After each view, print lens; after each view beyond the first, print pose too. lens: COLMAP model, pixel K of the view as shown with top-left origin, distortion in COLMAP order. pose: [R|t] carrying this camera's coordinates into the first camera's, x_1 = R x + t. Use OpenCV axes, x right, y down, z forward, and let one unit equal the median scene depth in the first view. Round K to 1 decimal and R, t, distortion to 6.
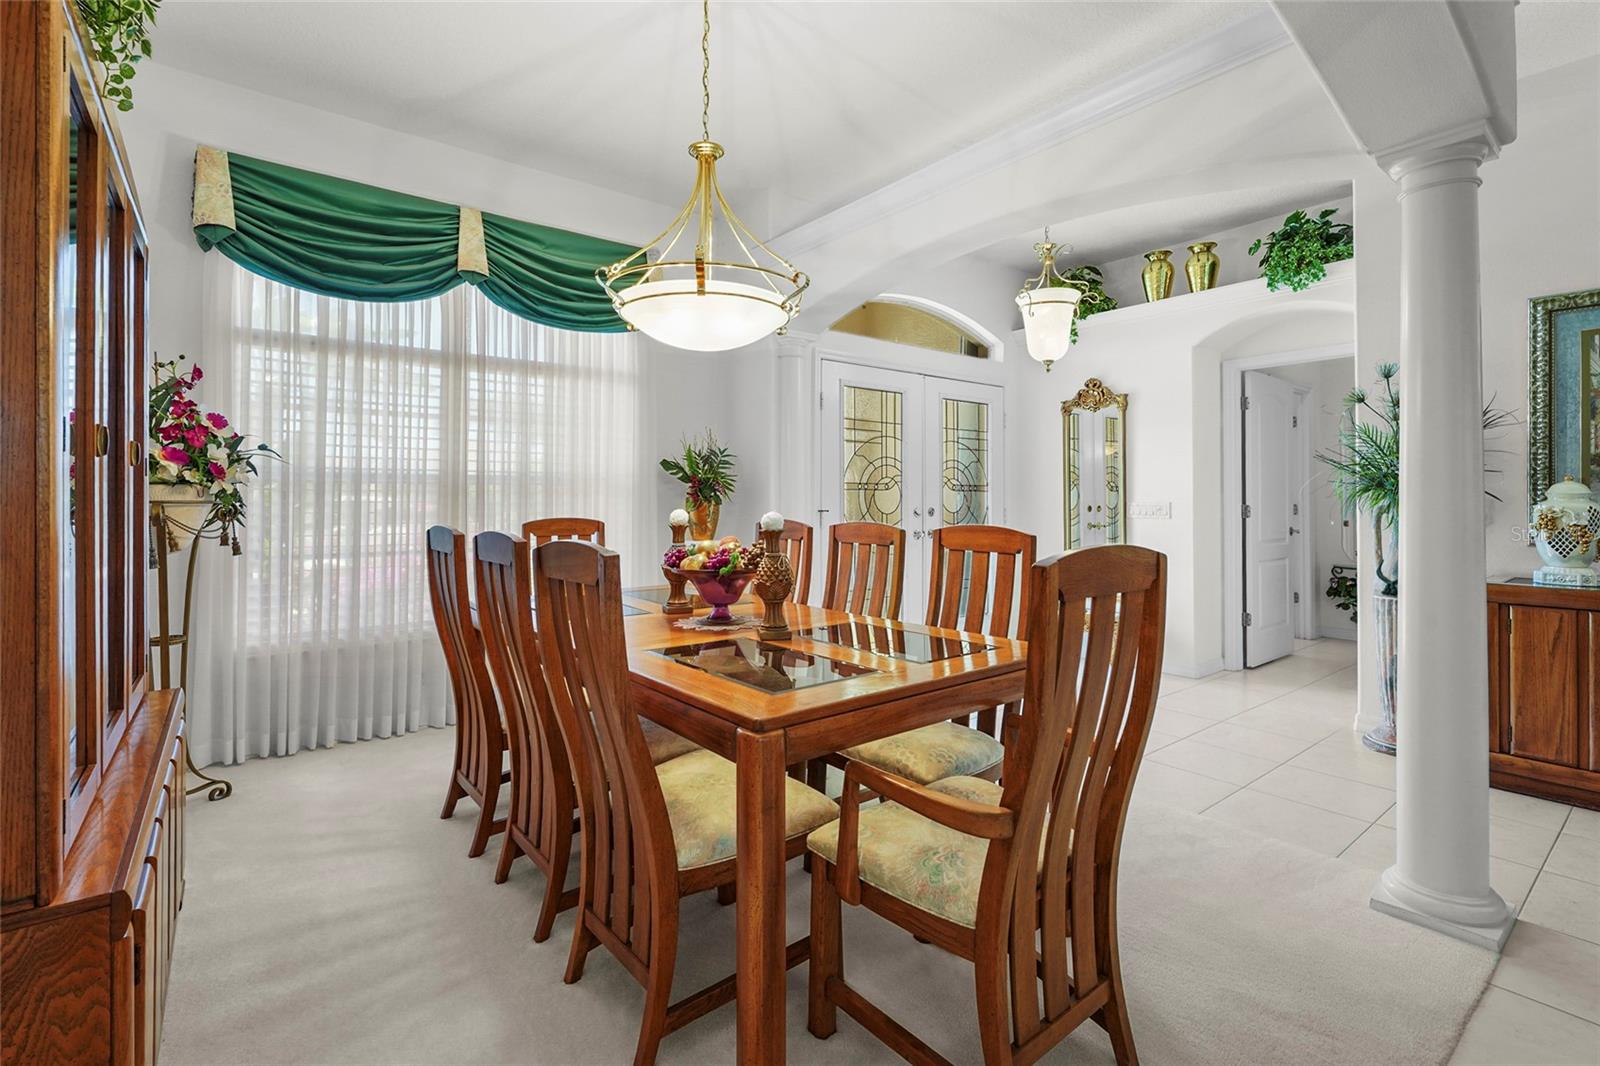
lens RADIAL K [[731.2, 0, 799.1], [0, 731.2, 496.6], [0, 0, 1]] dist [-0.001160, -0.000173]
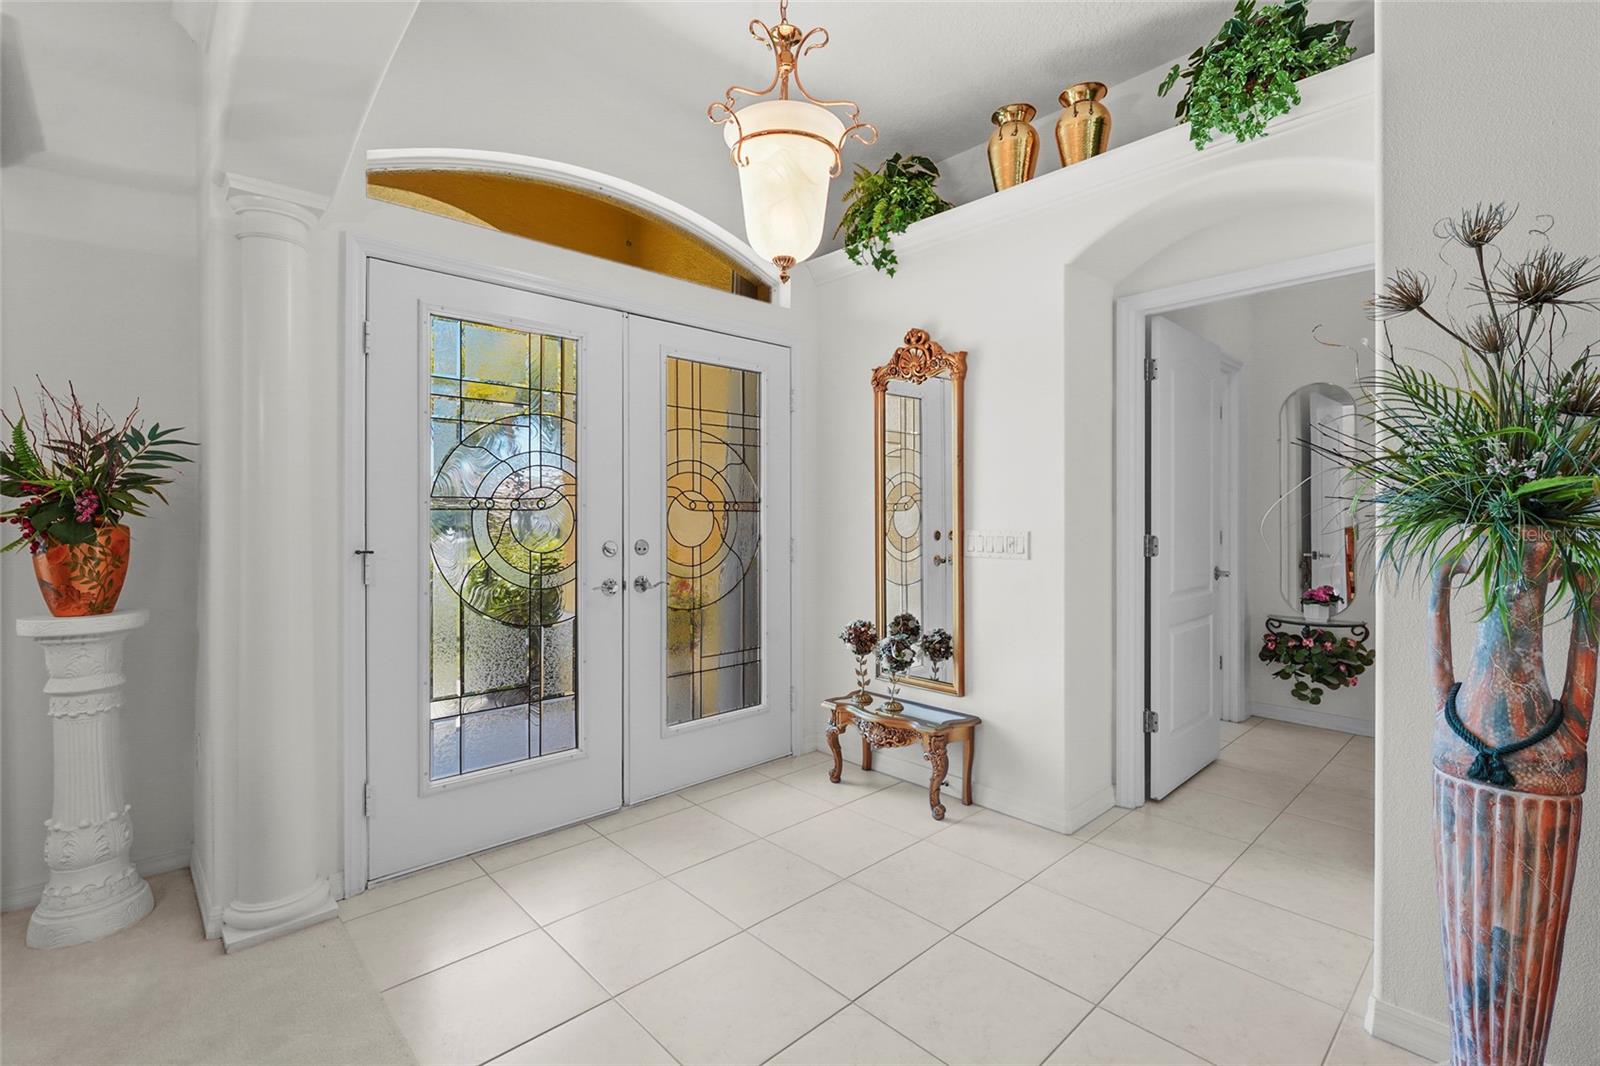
lens RADIAL K [[719.7, 0, 797.6], [0, 719.7, 520.4], [0, 0, 1]] dist [-0.000563, -0.000319]
pose [[0.996015, 0.000064, 0.089182, 0.263171], [-0.001233, 0.999914, 0.013056, -0.008599], [-0.089174, -0.013114, 0.995930, 0.427069]]
